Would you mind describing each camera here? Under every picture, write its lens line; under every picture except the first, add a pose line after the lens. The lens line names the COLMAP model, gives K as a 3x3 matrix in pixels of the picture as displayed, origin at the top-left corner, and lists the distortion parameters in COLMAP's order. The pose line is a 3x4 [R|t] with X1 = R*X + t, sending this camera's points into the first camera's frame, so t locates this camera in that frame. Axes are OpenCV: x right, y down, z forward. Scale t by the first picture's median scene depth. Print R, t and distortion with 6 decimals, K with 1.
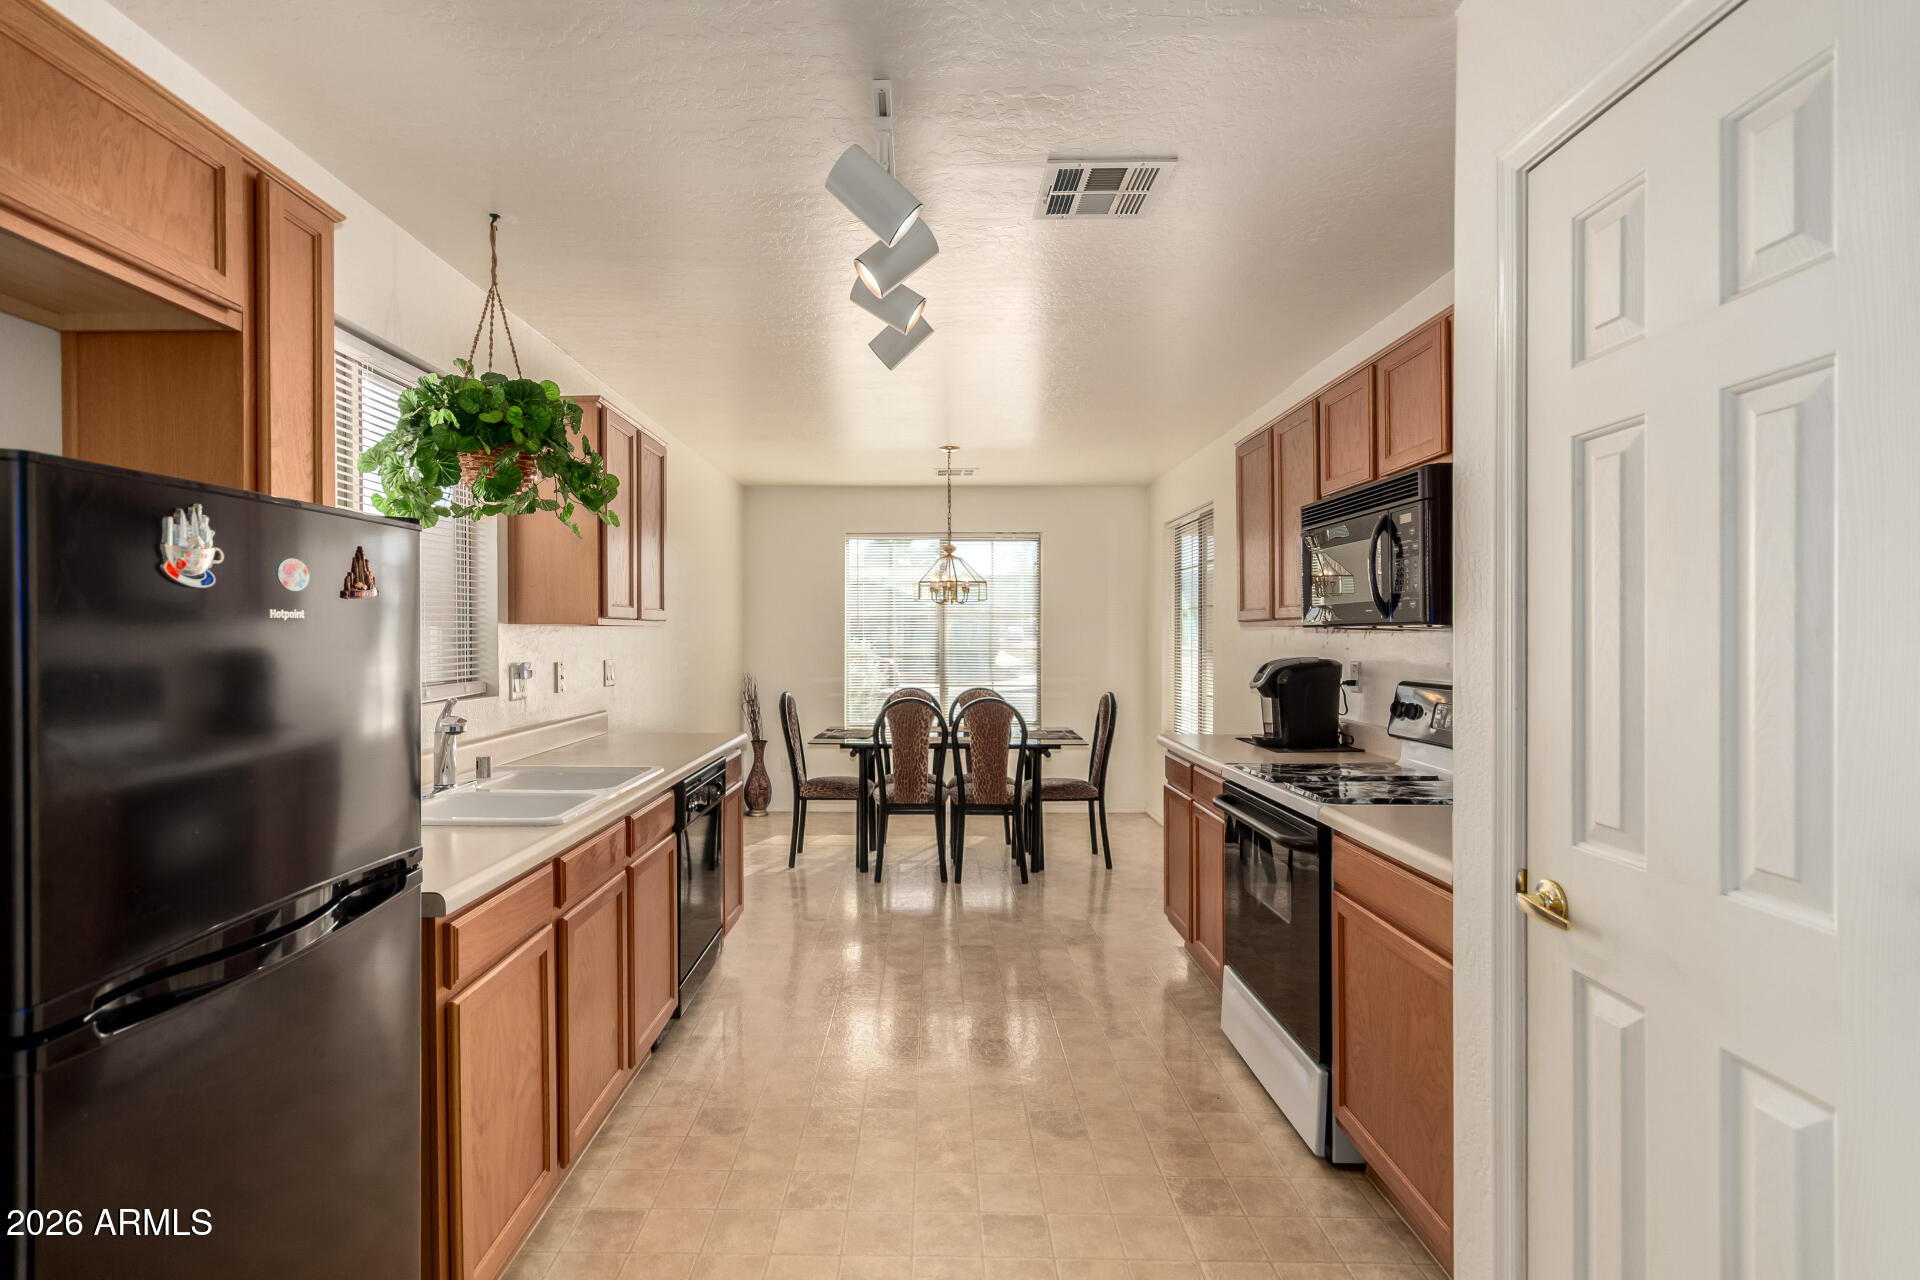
lens RADIAL K [[893.7, 0, 969.8], [0, 893.7, 641.9], [0, 0, 1]] dist [-0.010100, 0.002639]
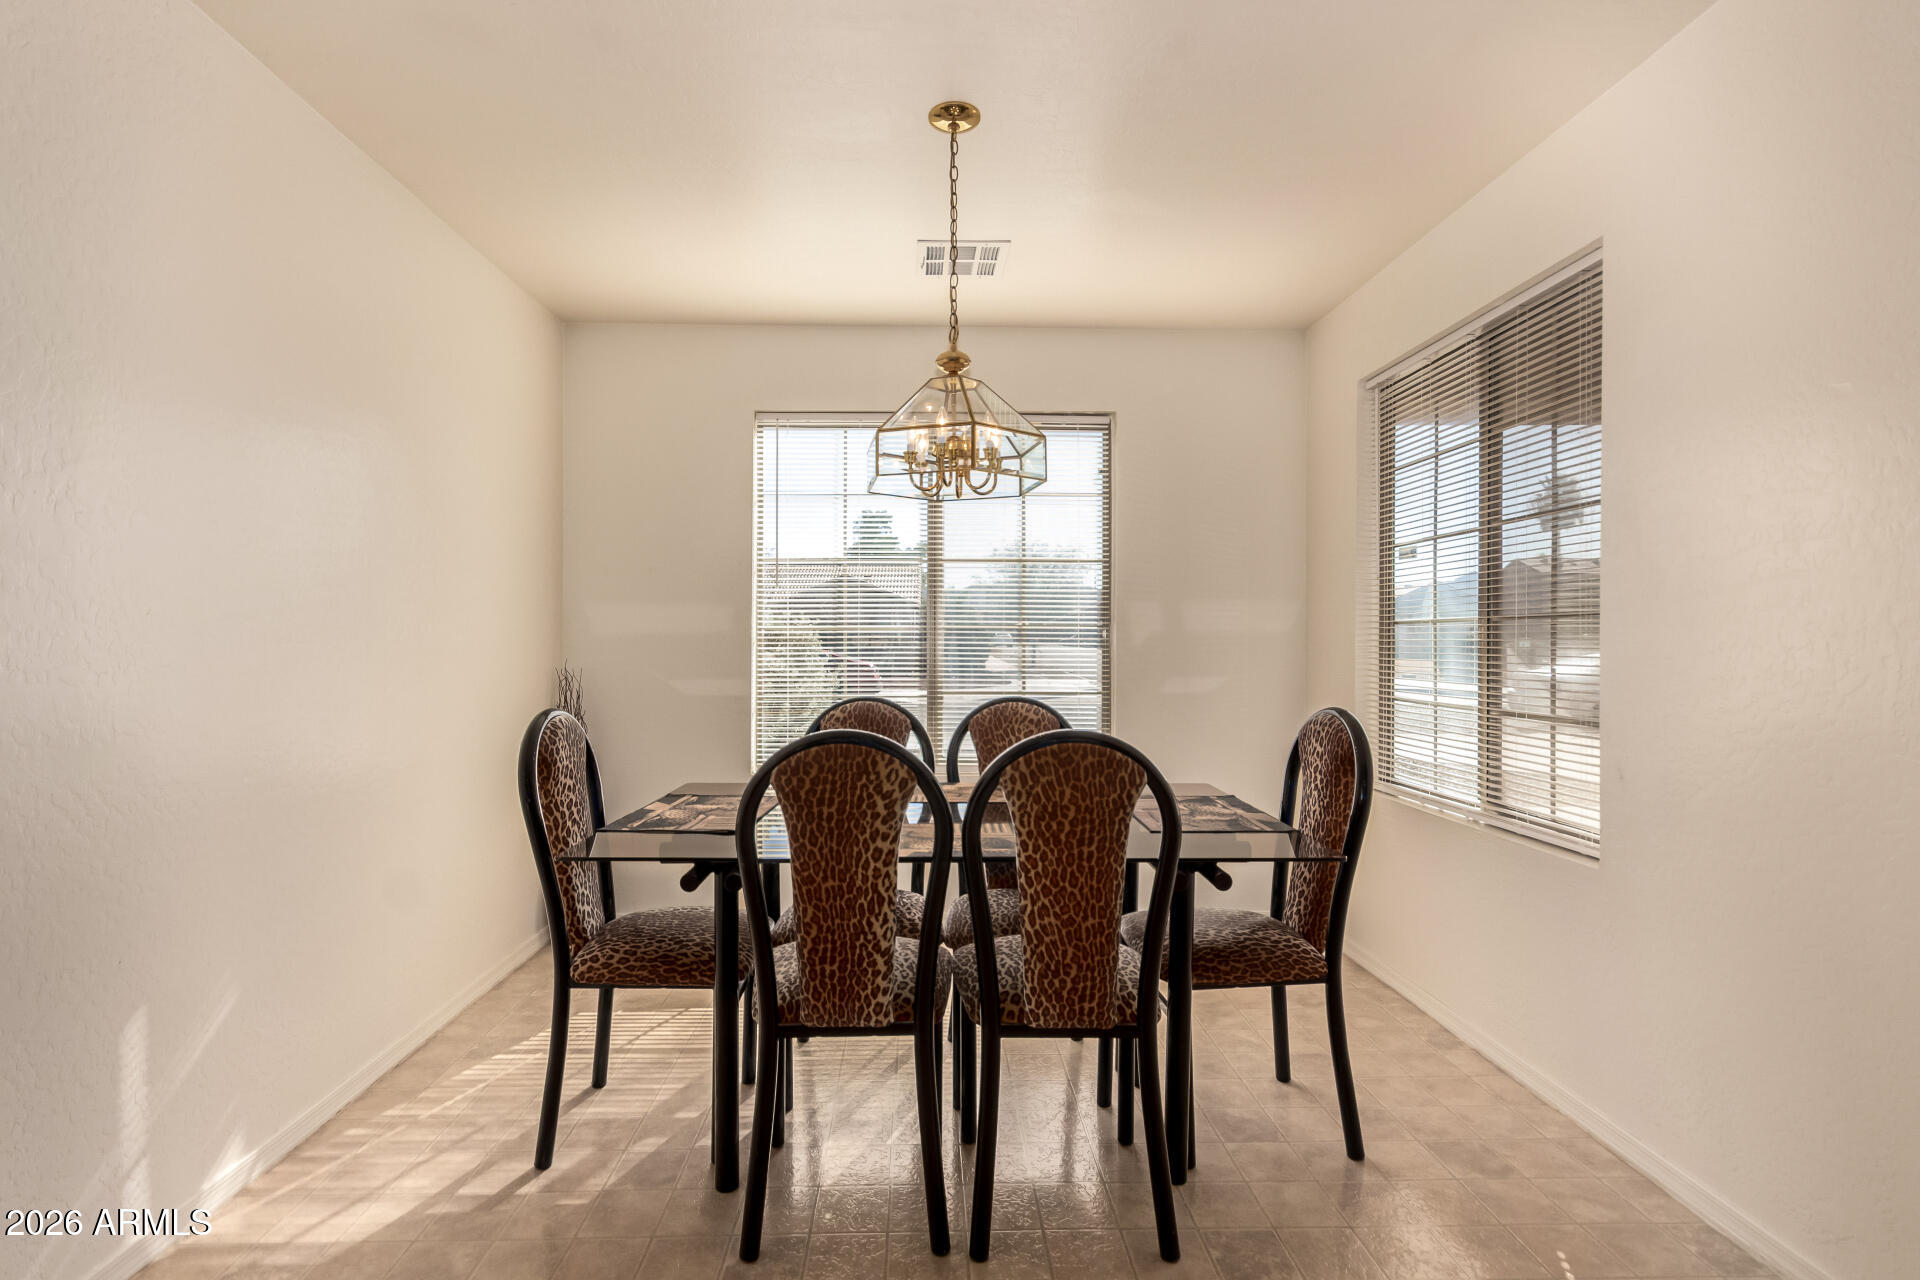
lens RADIAL K [[893.7, 0, 953.8], [0, 893.7, 635.3], [0, 0, 1]] dist [-0.010100, 0.002639]
pose [[0.999997, 0.000706, -0.002430, -0.036324], [-0.000748, 0.999850, -0.017308, 0.051940], [0.002418, 0.017310, 0.999847, 1.017252]]
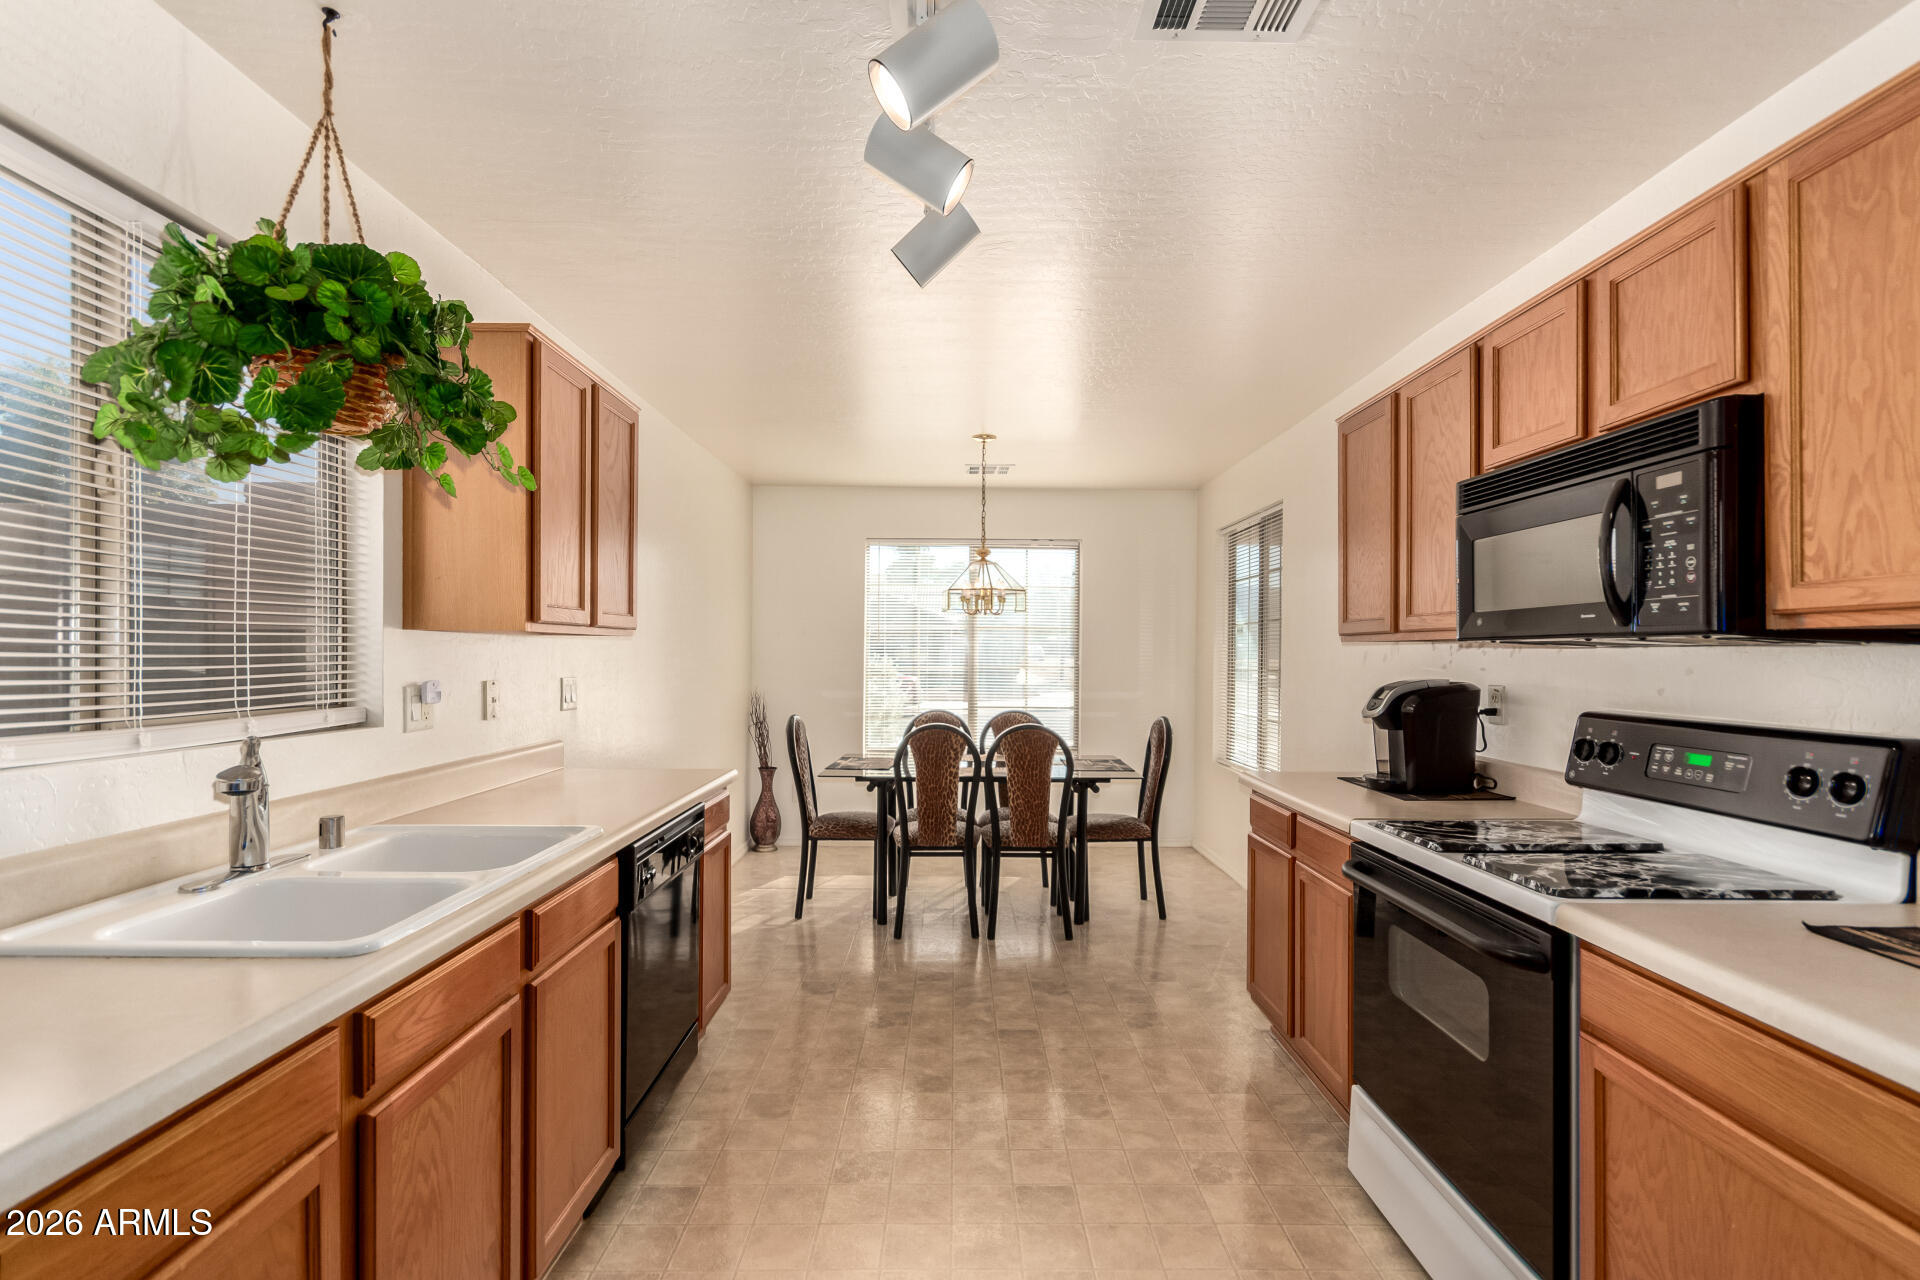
lens RADIAL K [[893.7, 0, 997.4], [0, 893.7, 637.3], [0, 0, 1]] dist [-0.010100, 0.002639]
pose [[0.999969, 0.006126, 0.004968, -0.020856], [-0.005999, 0.999666, -0.025148, 0.001748], [-0.005120, 0.025117, 0.999671, 0.207317]]
